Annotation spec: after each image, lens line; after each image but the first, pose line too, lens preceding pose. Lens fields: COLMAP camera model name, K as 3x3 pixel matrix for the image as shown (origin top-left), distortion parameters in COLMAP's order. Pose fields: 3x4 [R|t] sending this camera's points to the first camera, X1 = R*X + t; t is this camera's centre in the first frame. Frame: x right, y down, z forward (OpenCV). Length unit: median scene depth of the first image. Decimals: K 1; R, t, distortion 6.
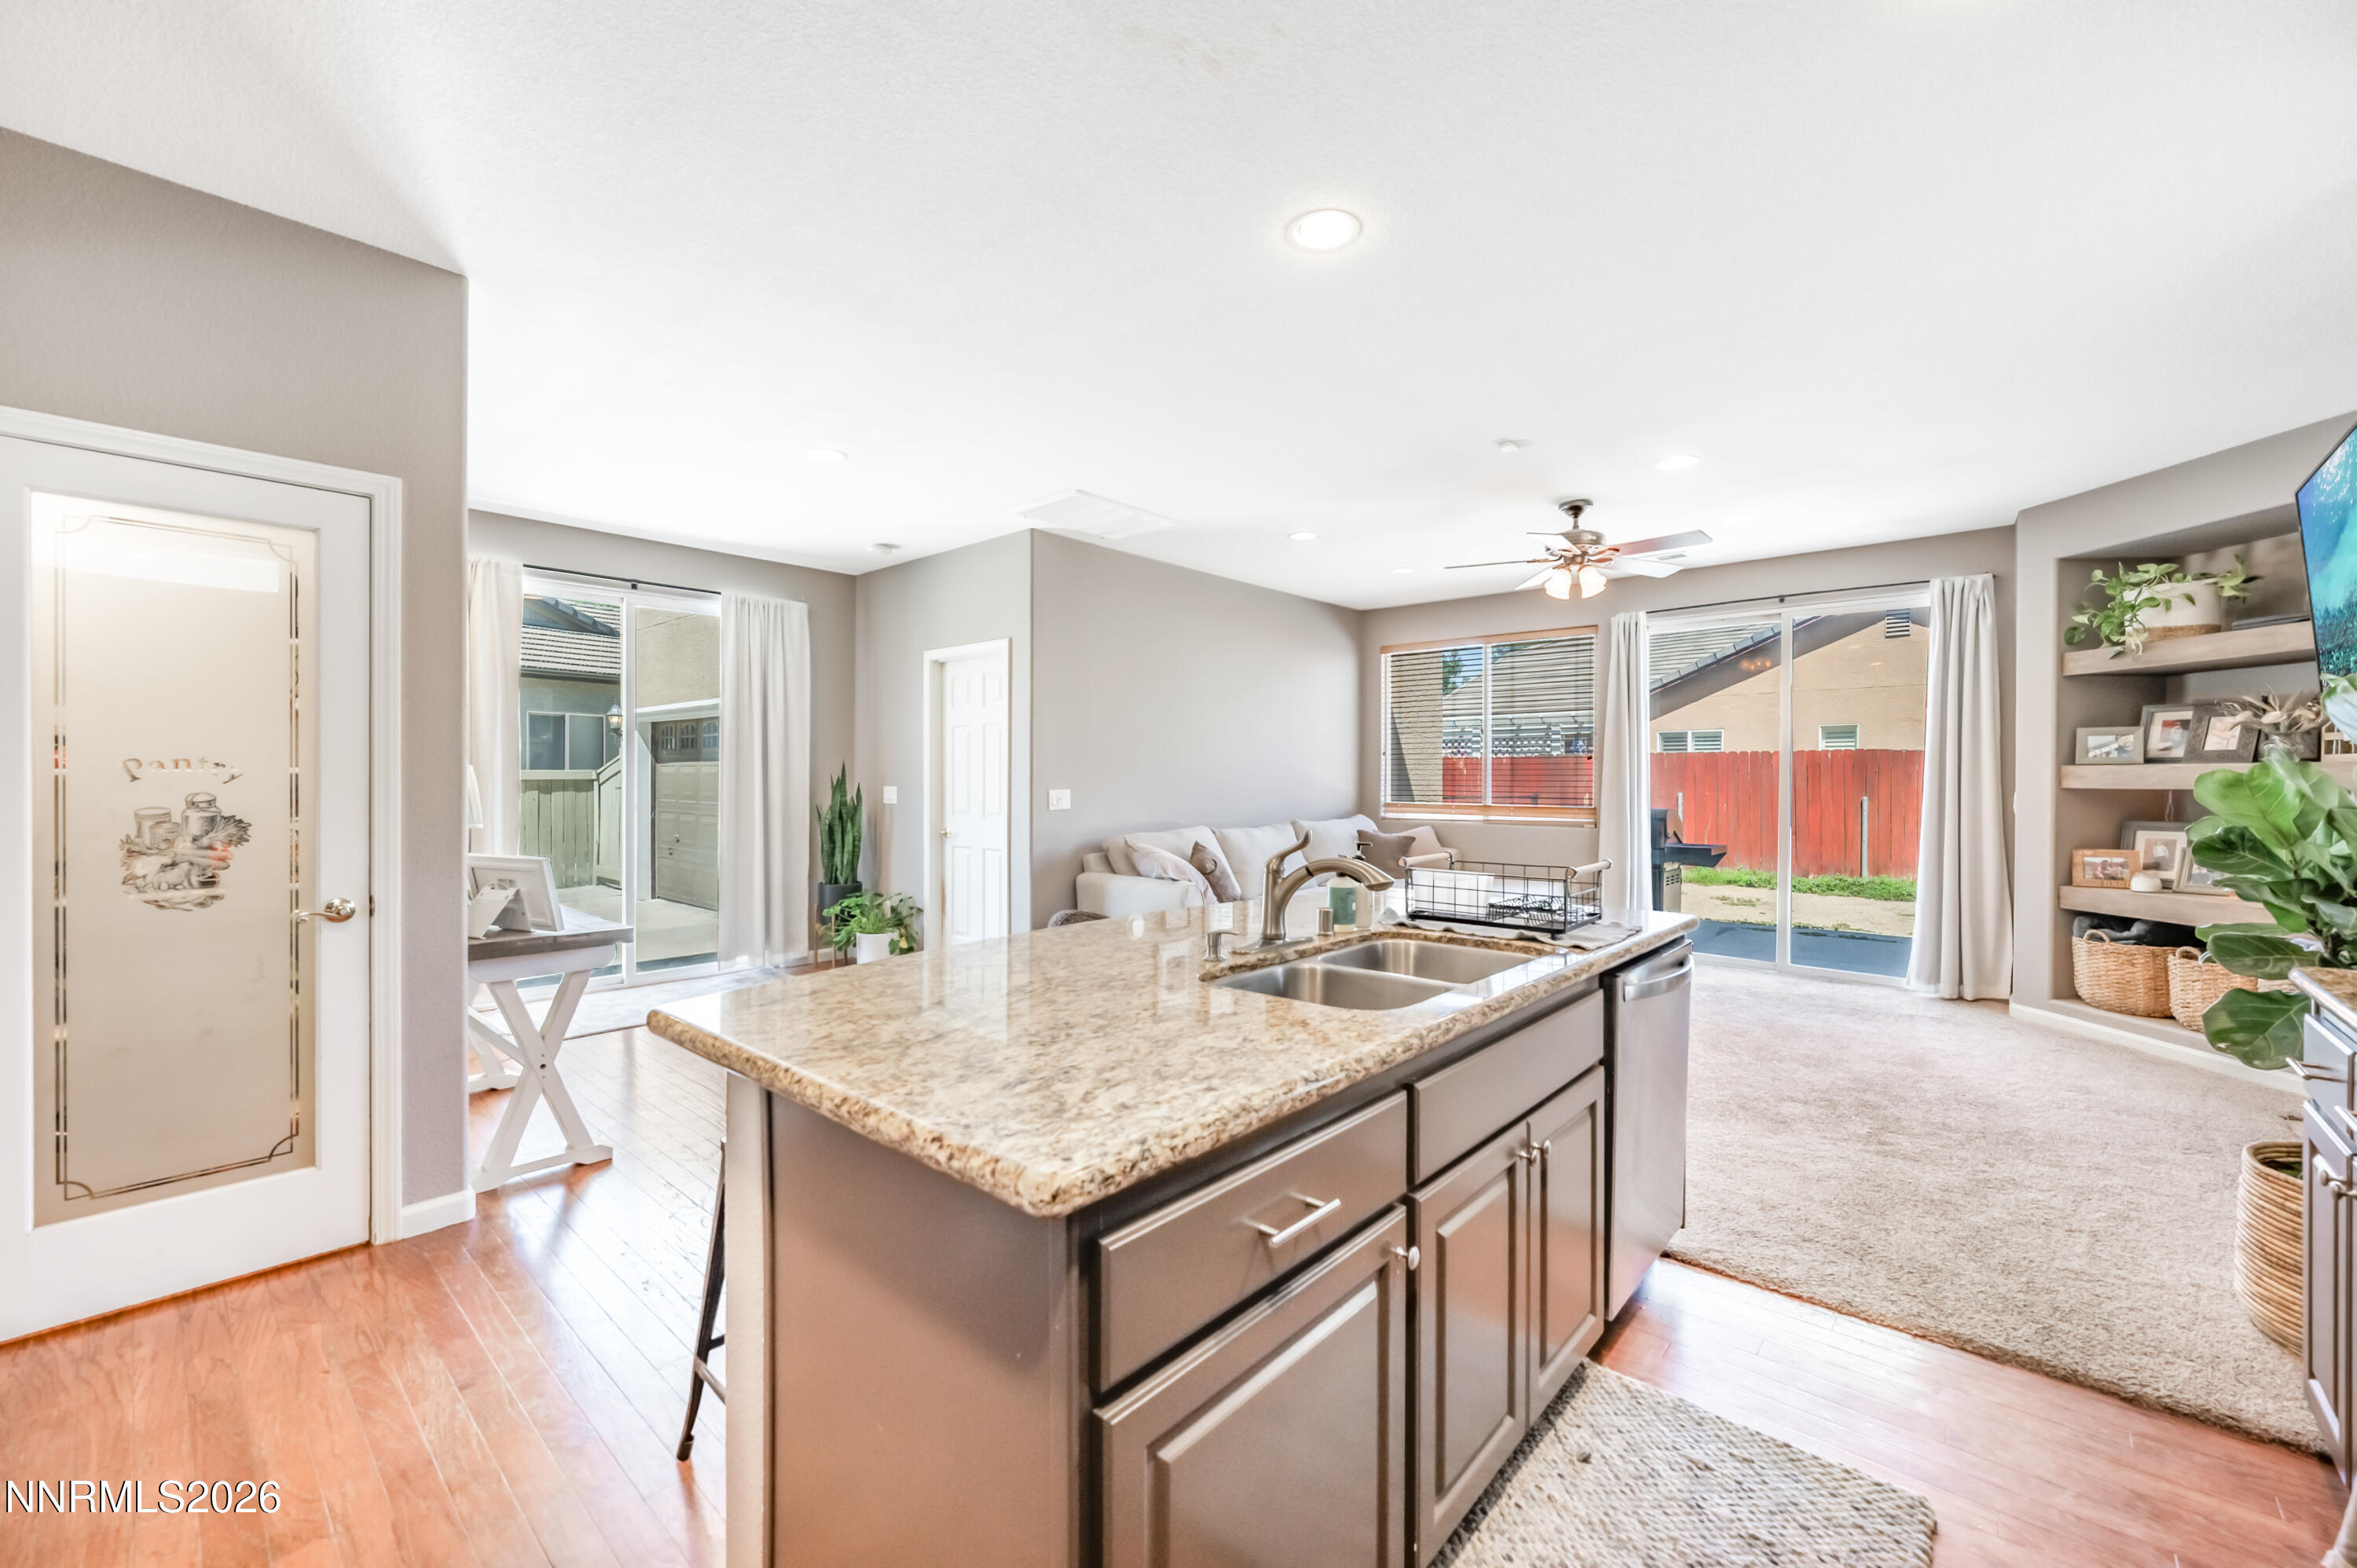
lens RADIAL K [[952.9, 0, 1173.4], [0, 952.9, 784.1], [0, 0, 1]] dist [-0.002292, 0.000302]
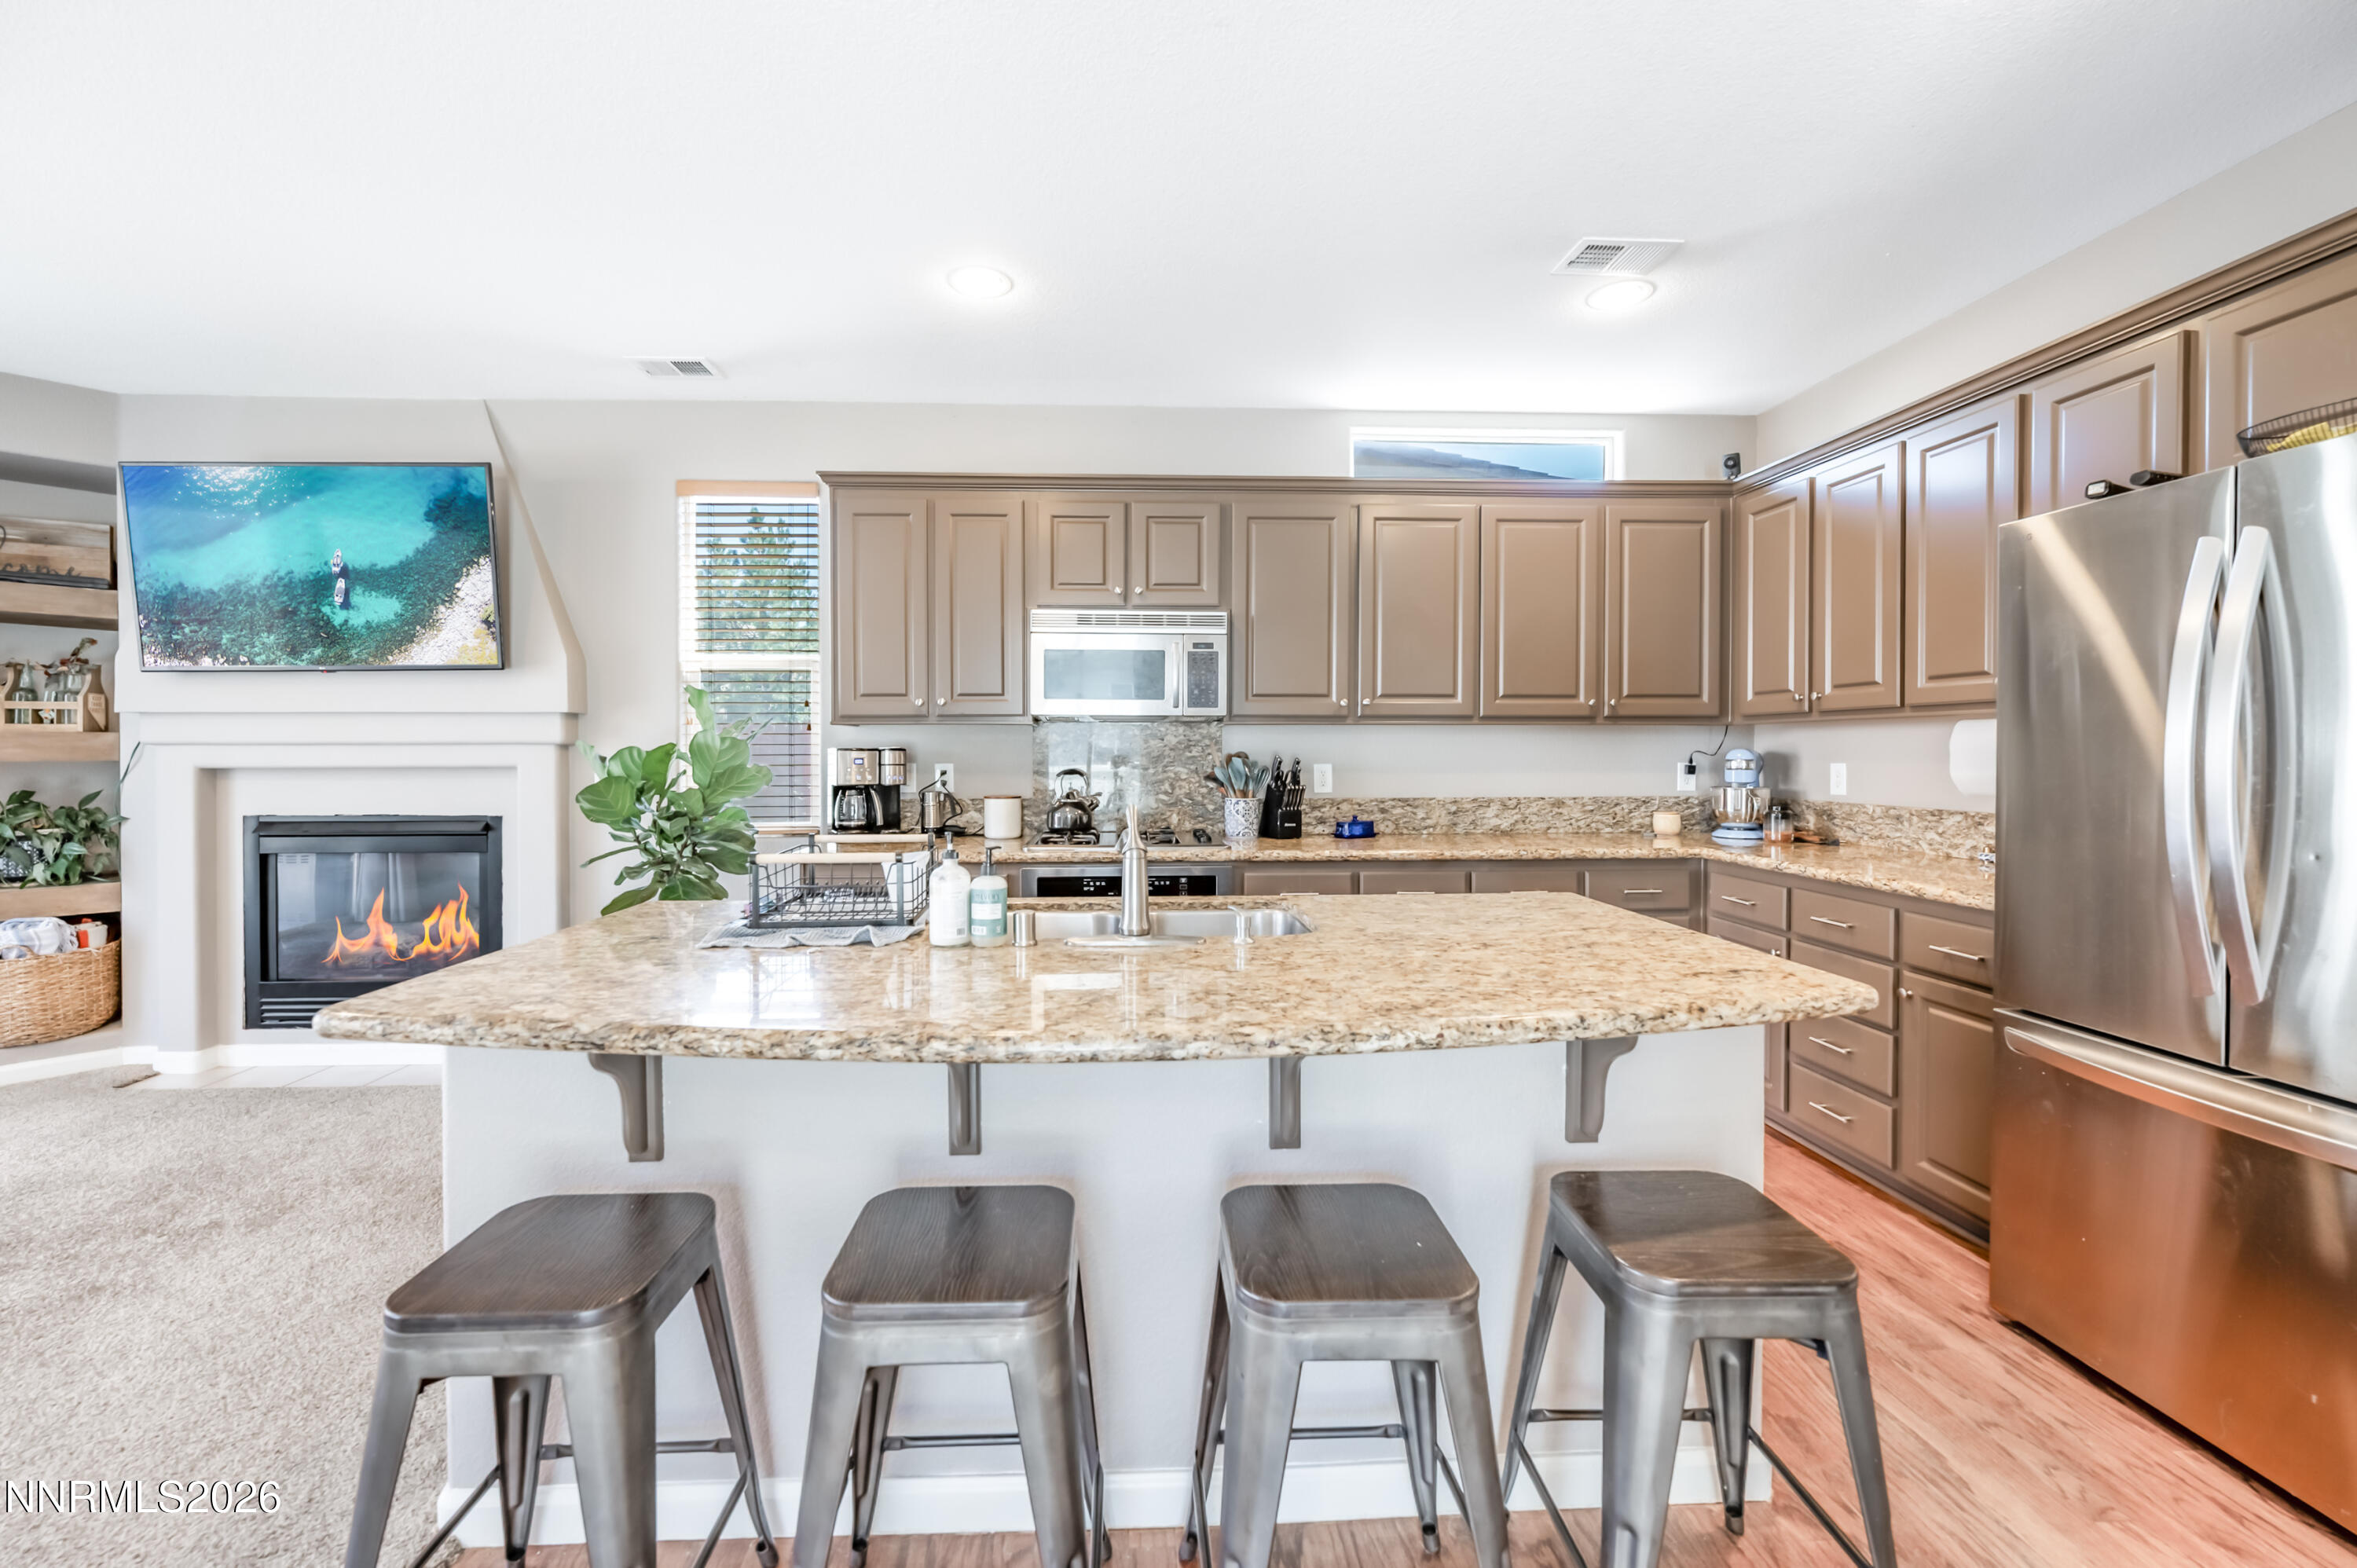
lens RADIAL K [[952.9, 0, 1159.6], [0, 952.9, 750.3], [0, 0, 1]] dist [-0.002292, 0.000302]
pose [[-0.699054, -0.007656, 0.715028, -0.232337], [0.005308, 0.999860, 0.015895, -0.011588], [-0.715050, 0.014907, -0.698915, 0.674477]]
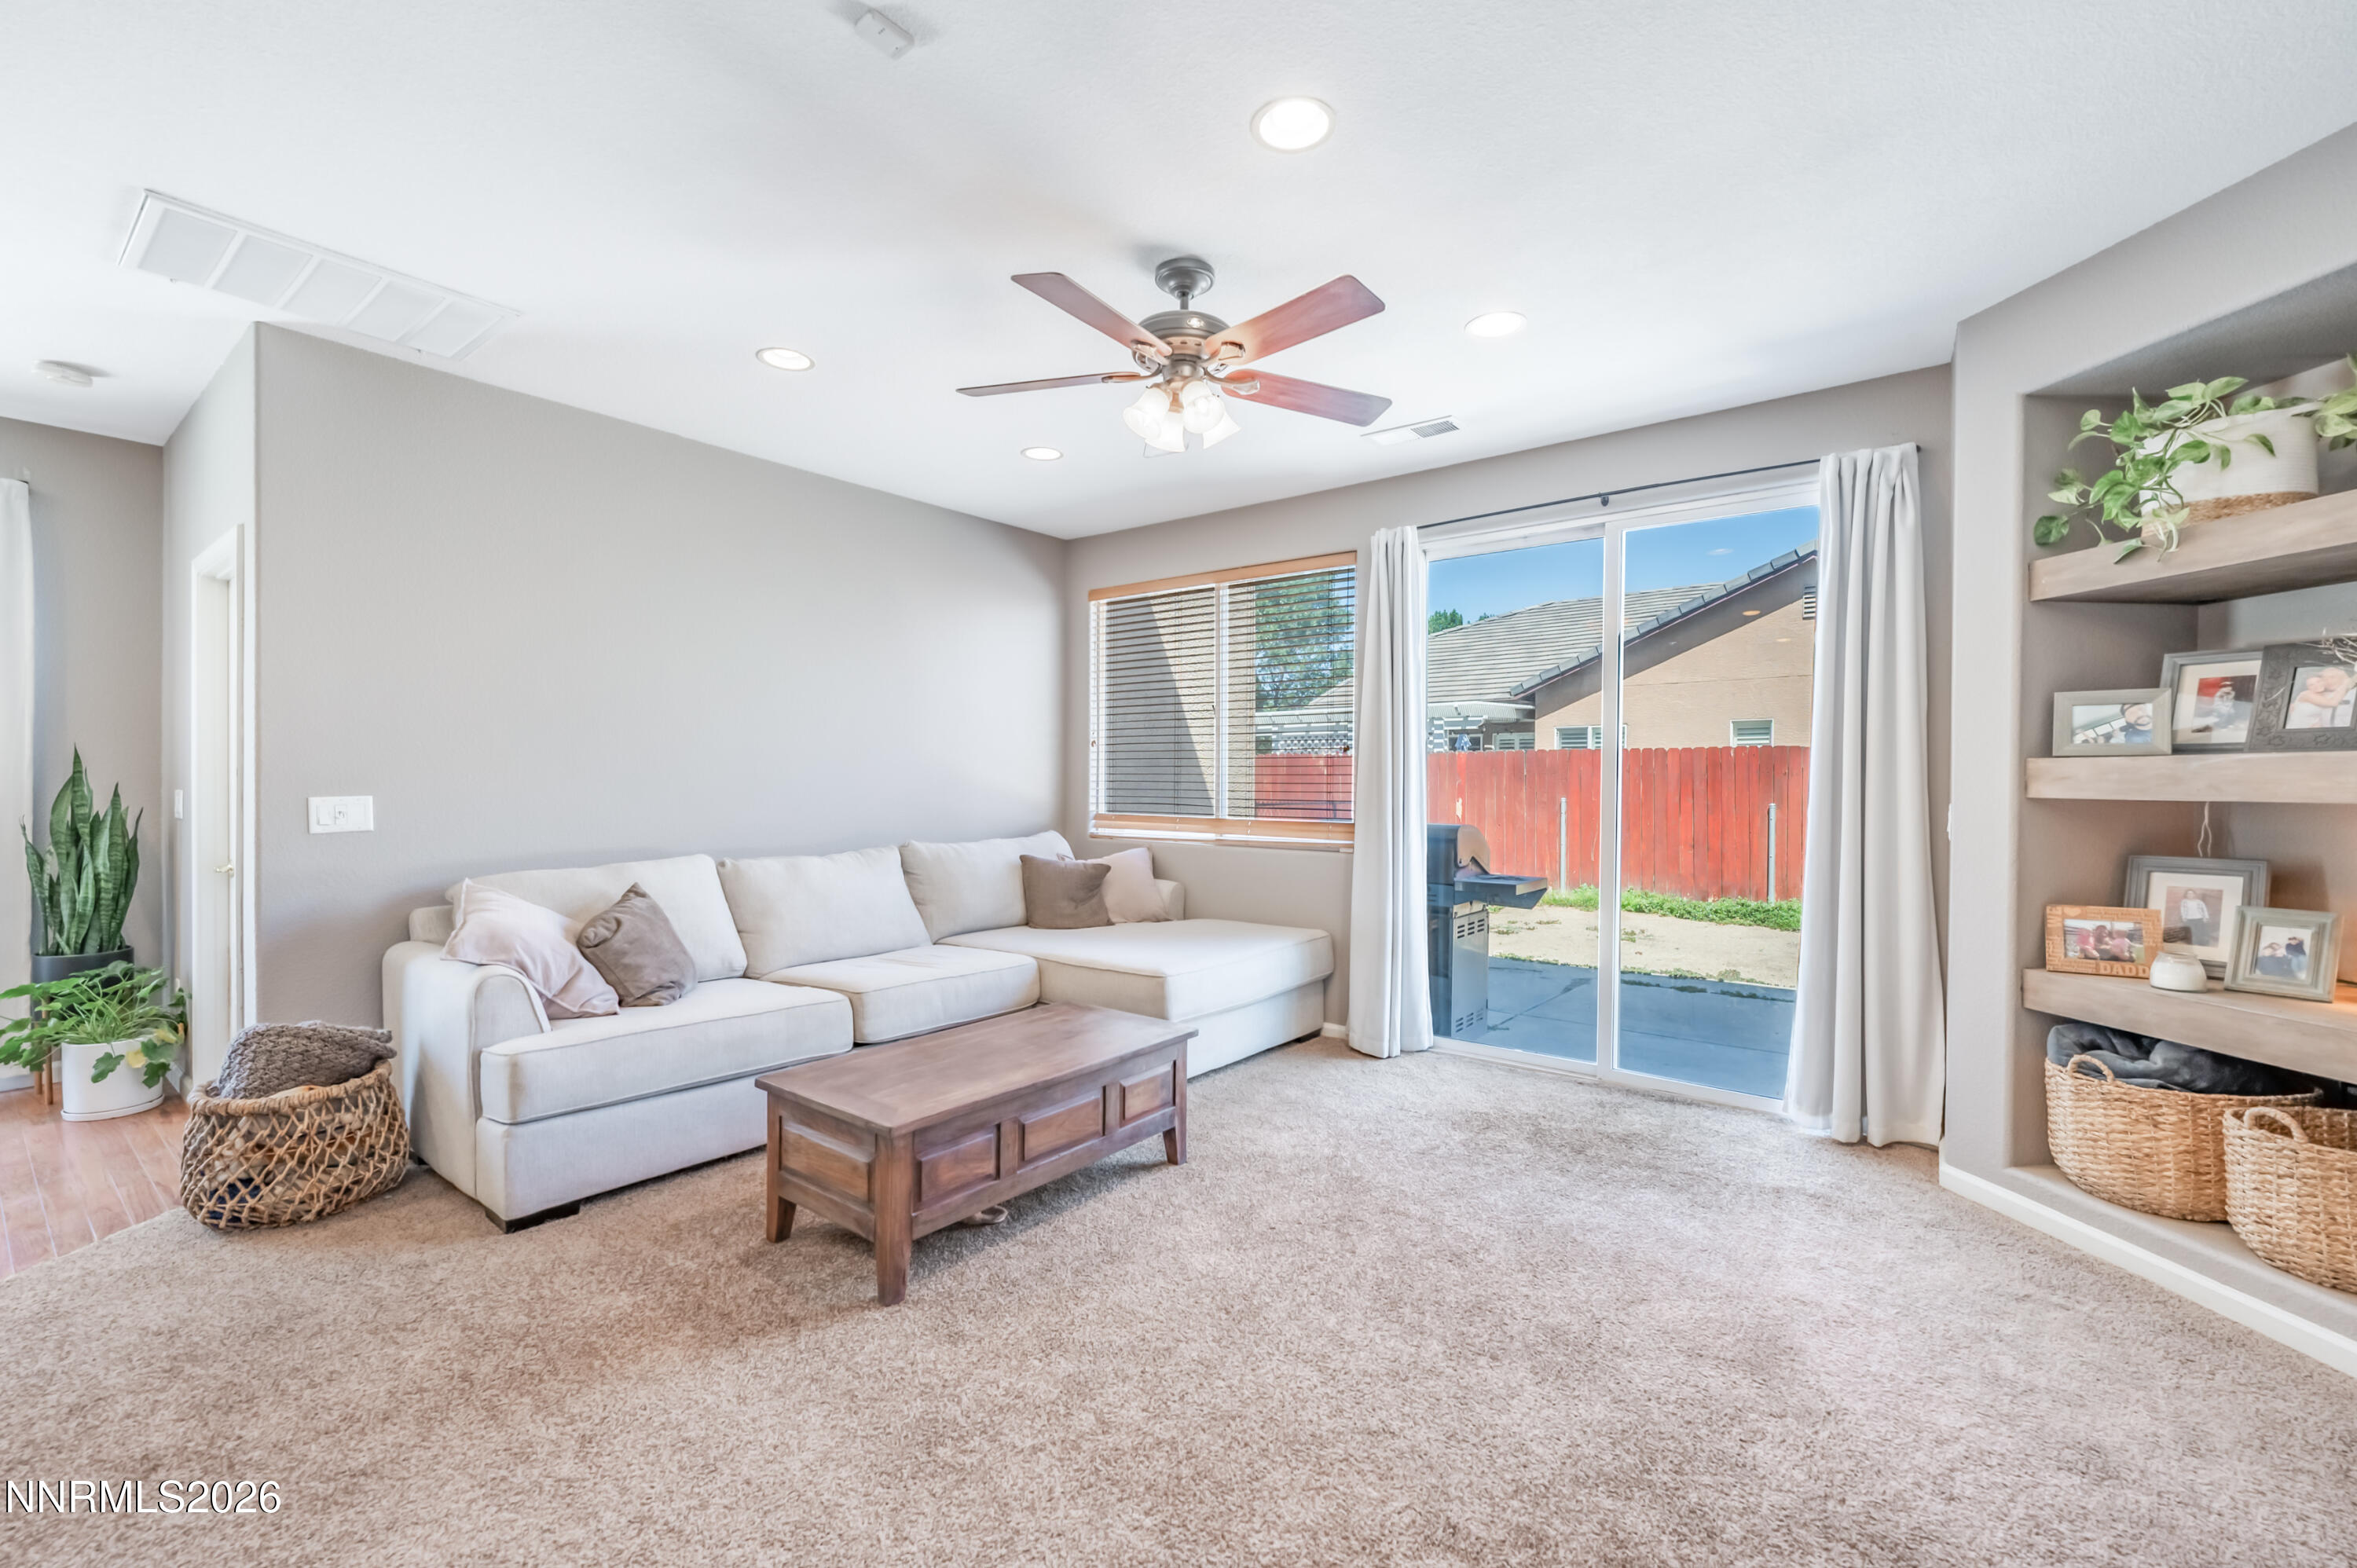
lens RADIAL K [[996.2, 0, 1174.8], [0, 996.2, 788.7], [0, 0, 1]] dist [-0.003849, 0.001558]
pose [[0.997714, 0.002211, 0.067546, 0.386415], [-0.002411, 0.999993, 0.002879, -0.001745], [-0.067539, -0.003035, 0.997712, 0.443743]]
